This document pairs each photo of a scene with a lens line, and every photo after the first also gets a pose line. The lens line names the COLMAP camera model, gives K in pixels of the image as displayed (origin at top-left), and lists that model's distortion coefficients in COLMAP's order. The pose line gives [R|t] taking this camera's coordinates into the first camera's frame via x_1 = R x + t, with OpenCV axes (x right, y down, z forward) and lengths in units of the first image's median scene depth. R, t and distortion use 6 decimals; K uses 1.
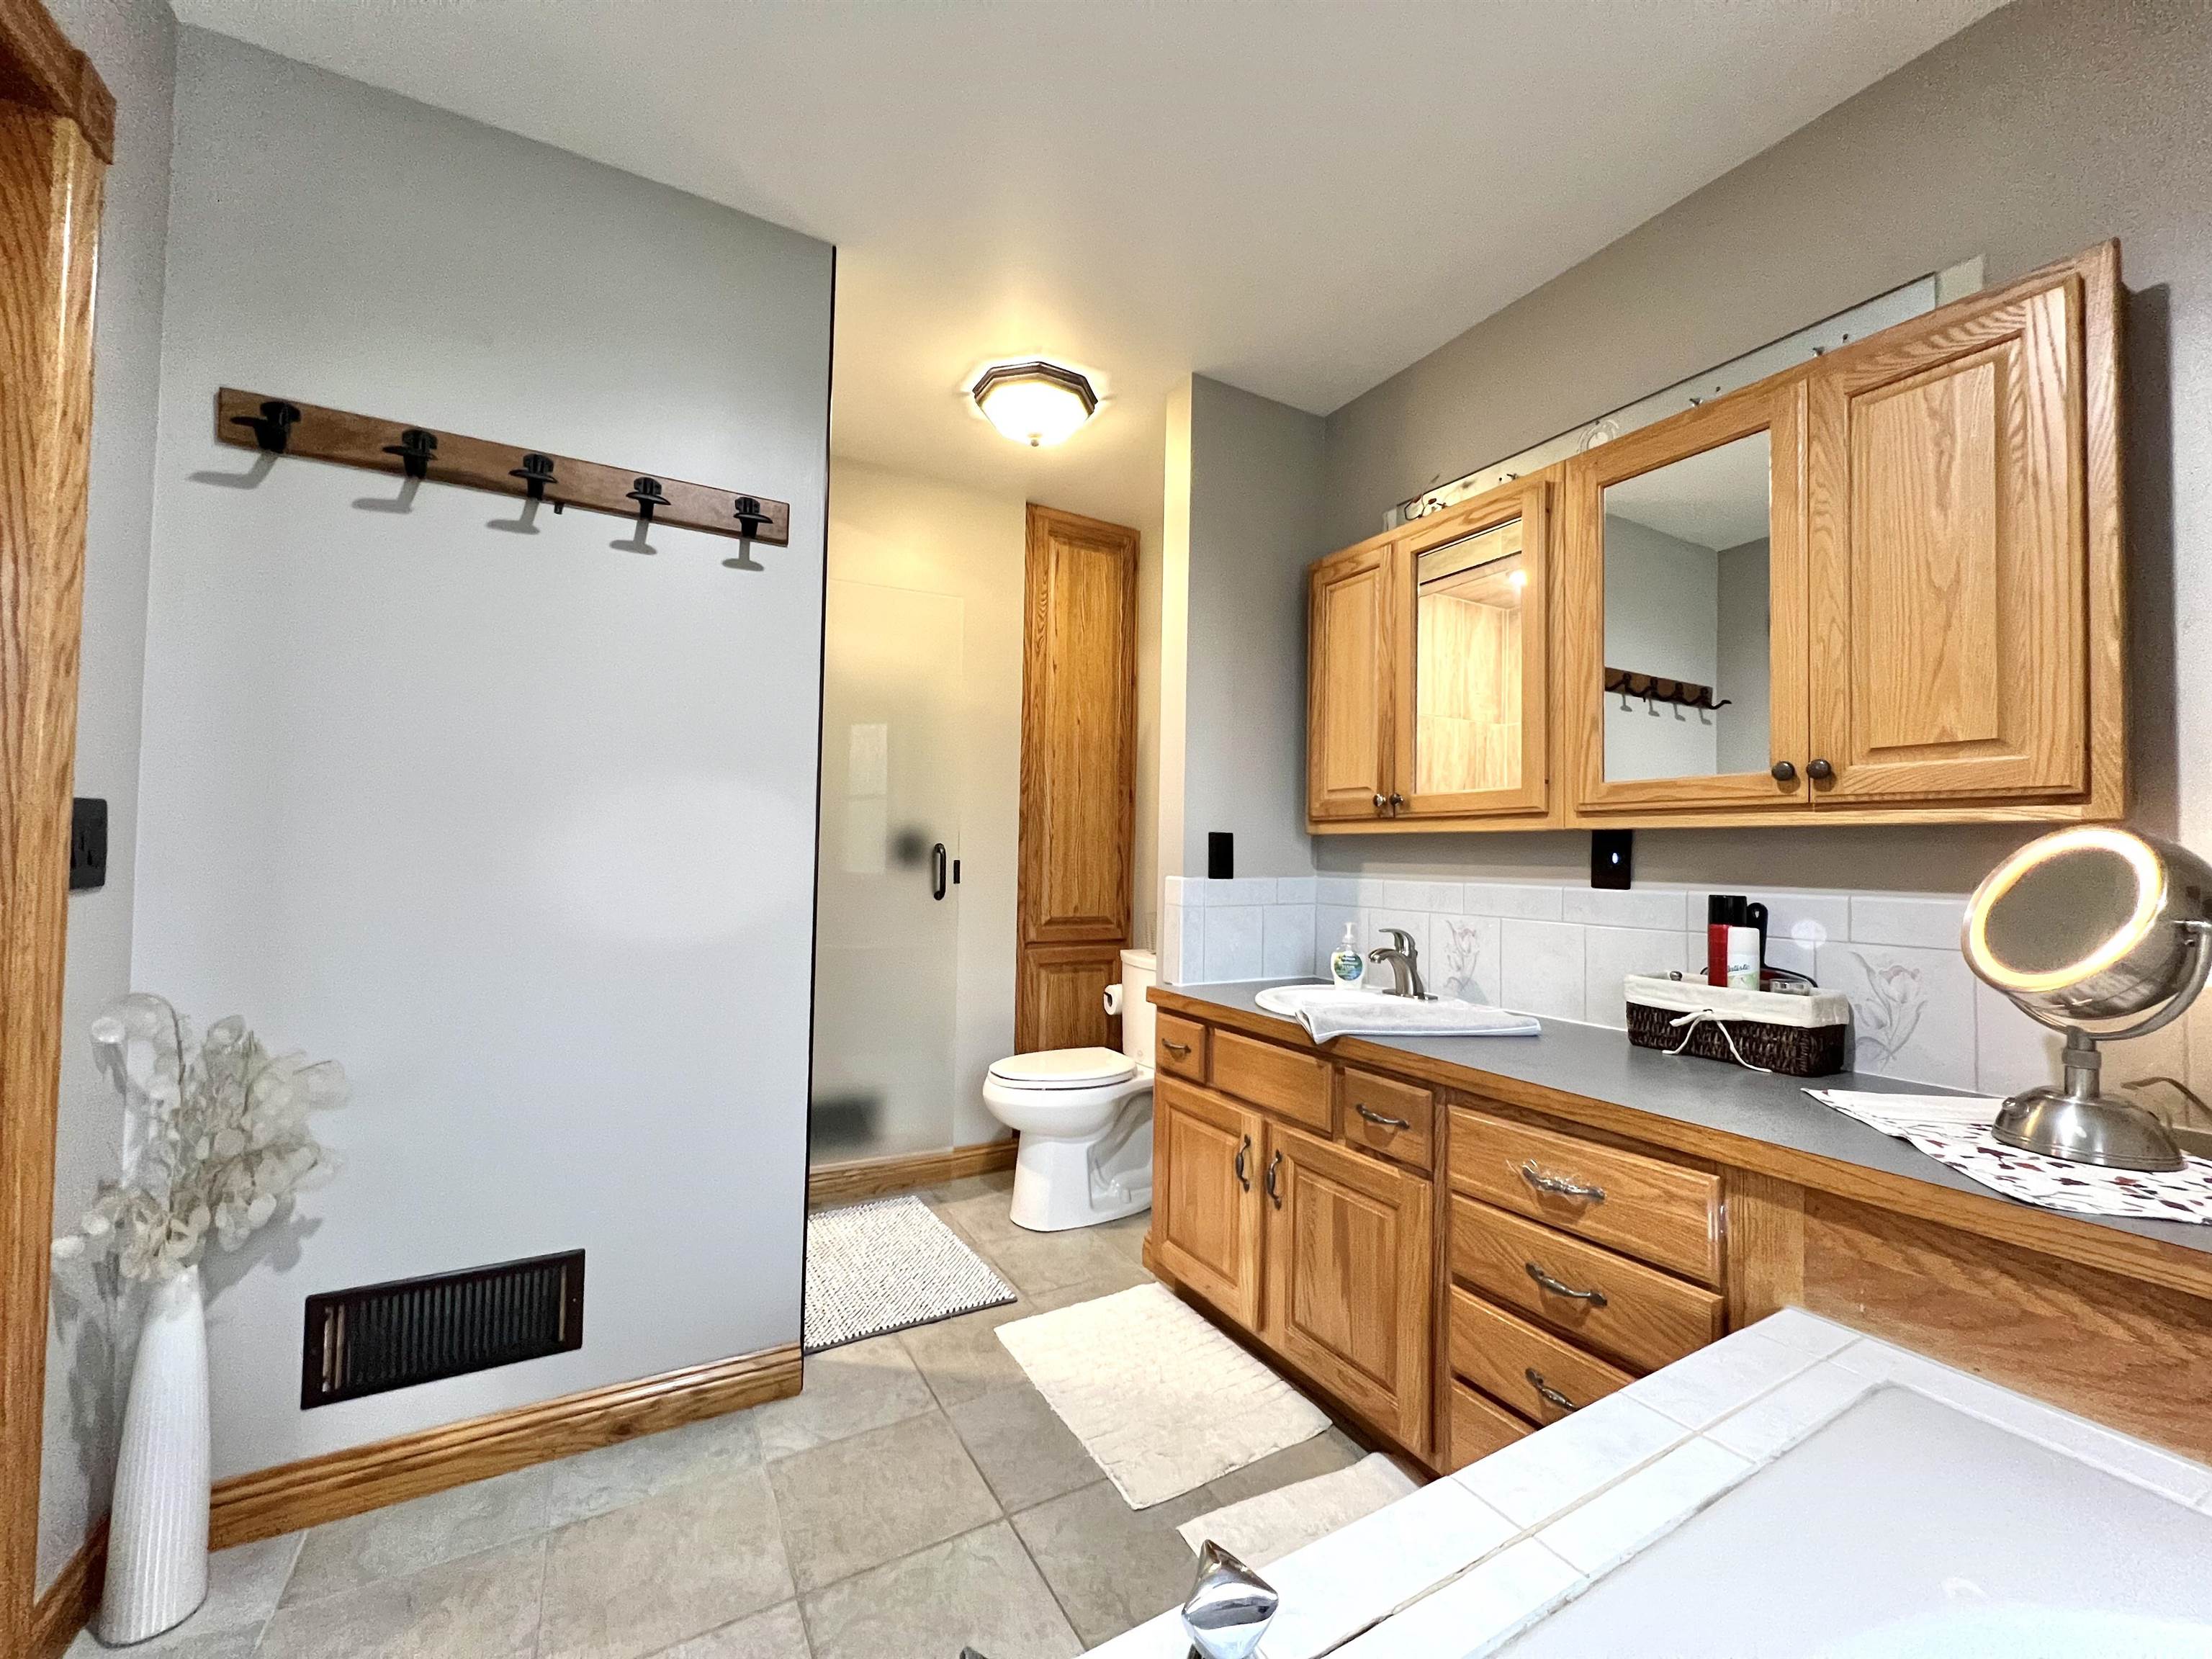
lens RADIAL K [[885.6, 0, 1109.0], [0, 885.6, 831.7], [0, 0, 1]] dist [0.000092, 0.000412]
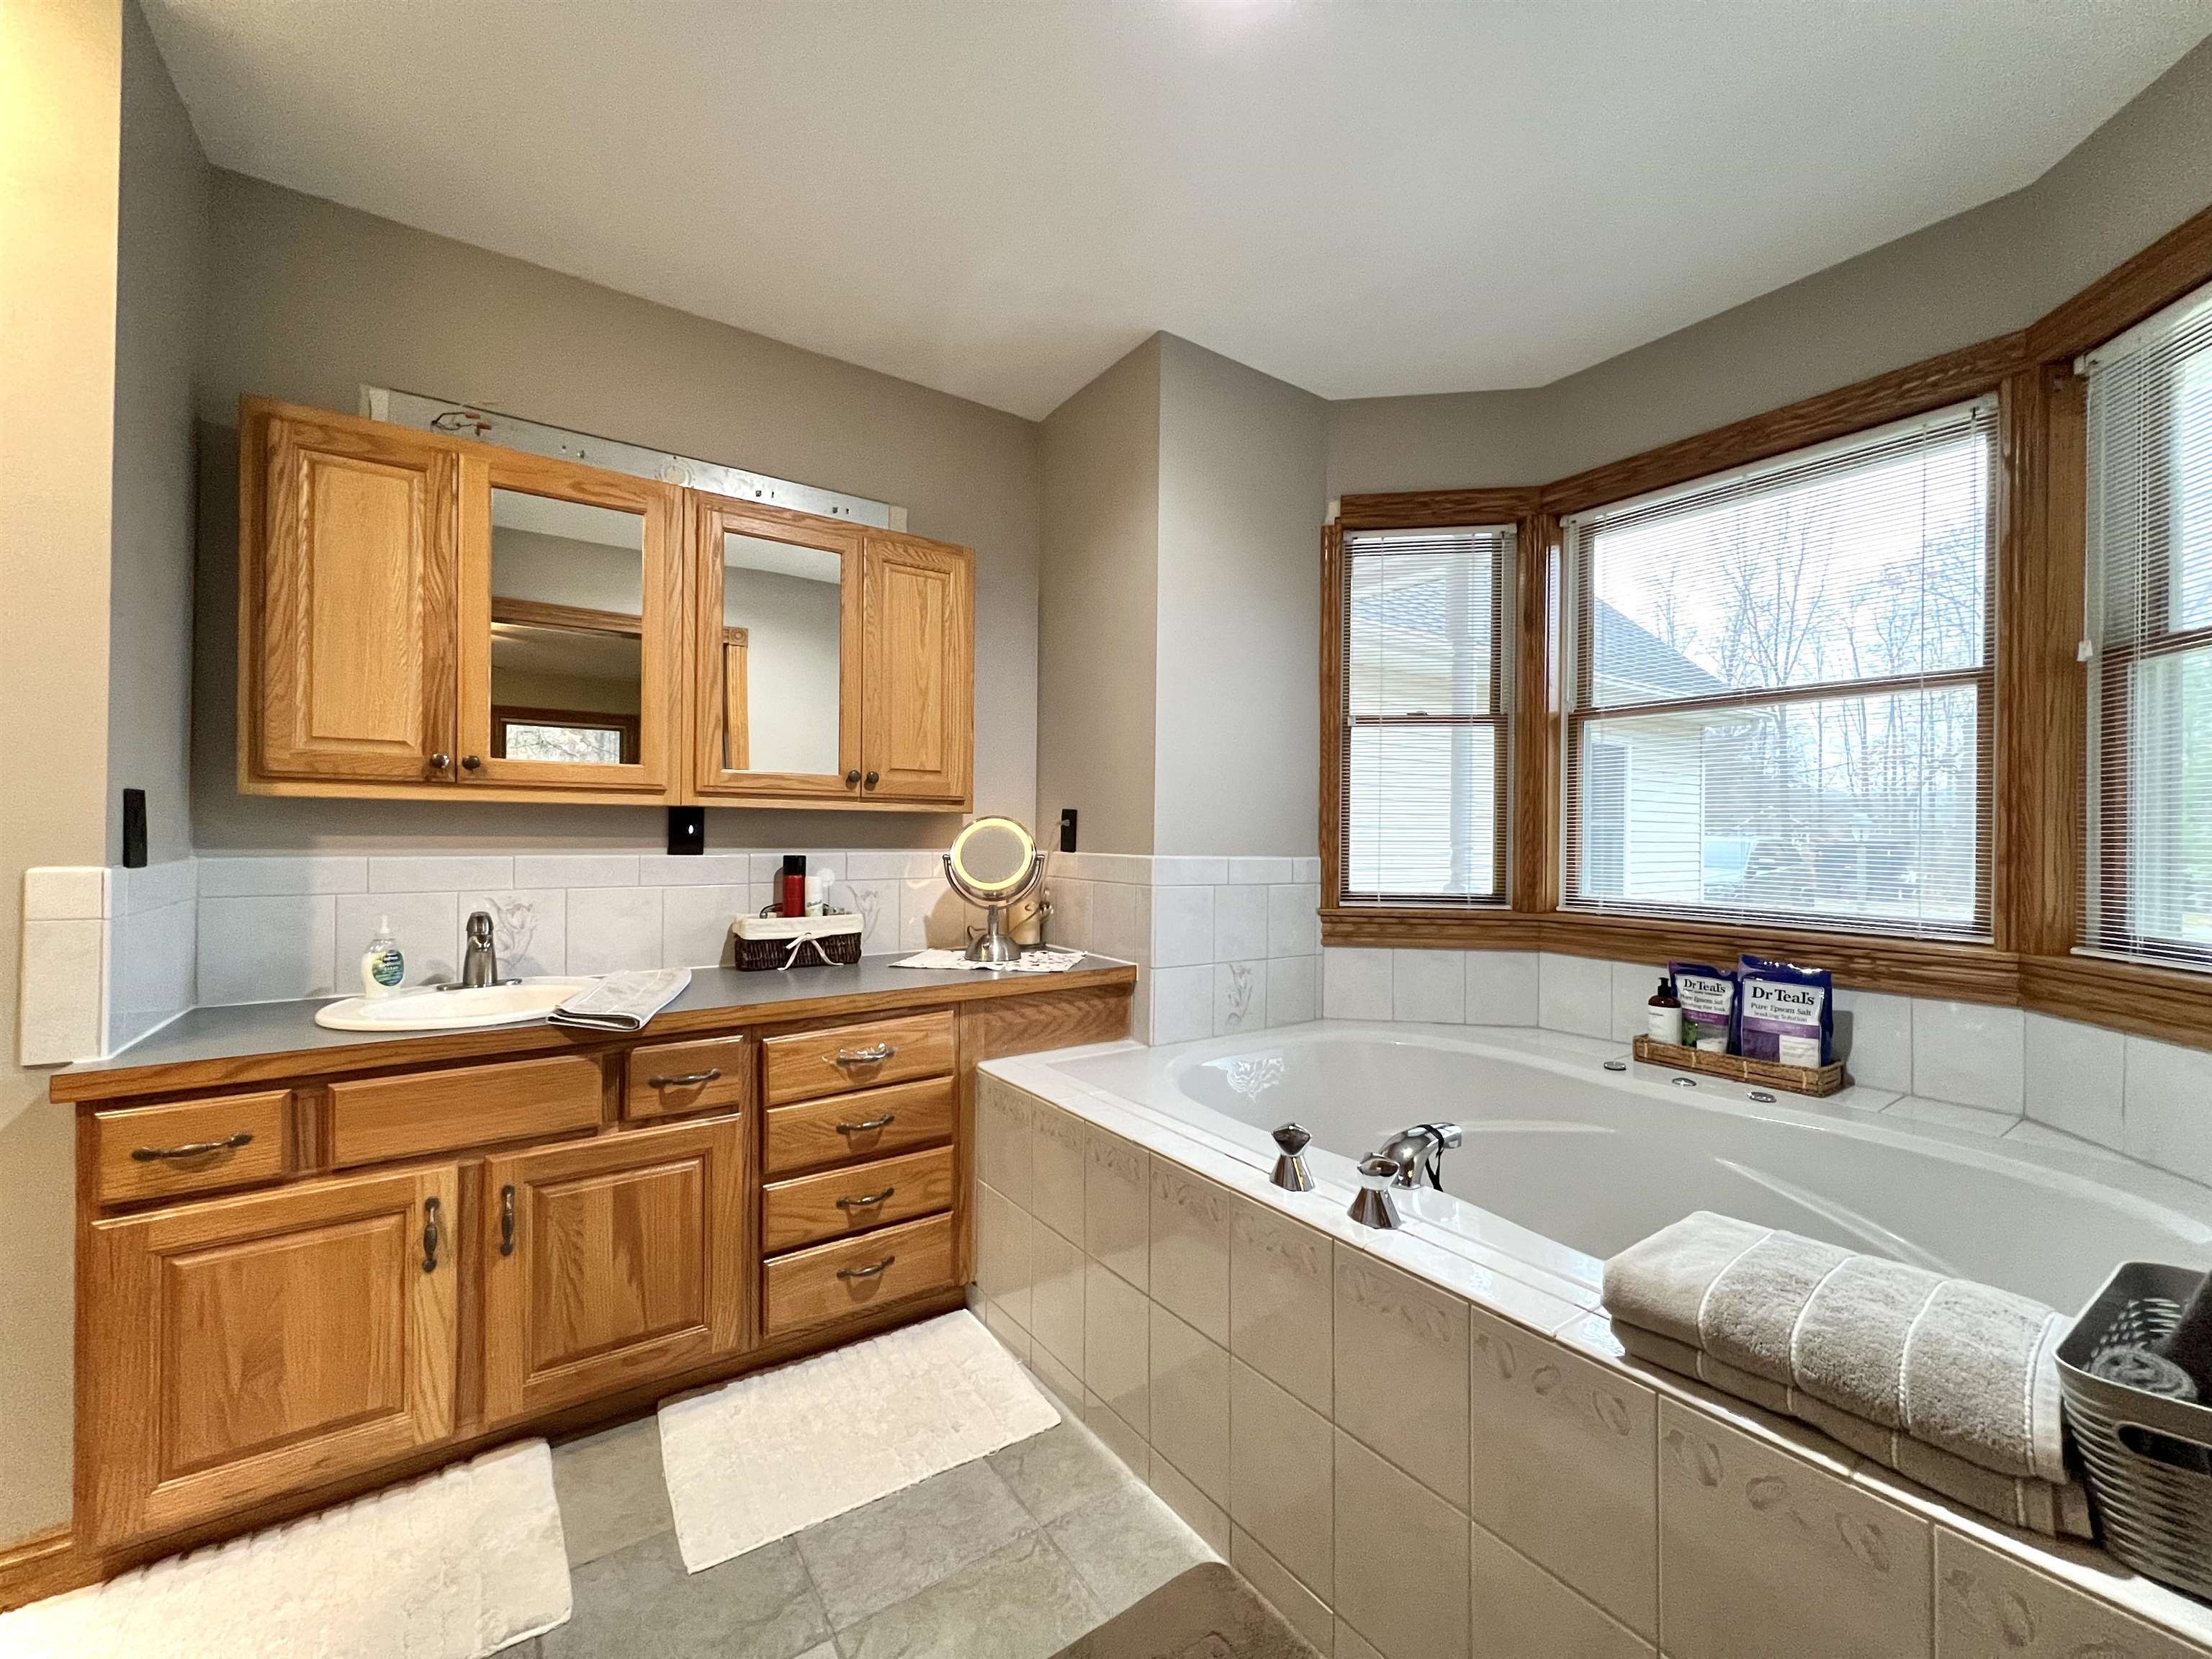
lens RADIAL K [[885.6, 0, 1109.0], [0, 885.6, 831.7], [0, 0, 1]] dist [0.000092, 0.000412]
pose [[-0.094180, -0.013397, 0.995465, -0.754711], [-0.037322, 0.999254, 0.009917, -0.001299], [-0.994855, -0.036219, -0.094610, 0.582854]]
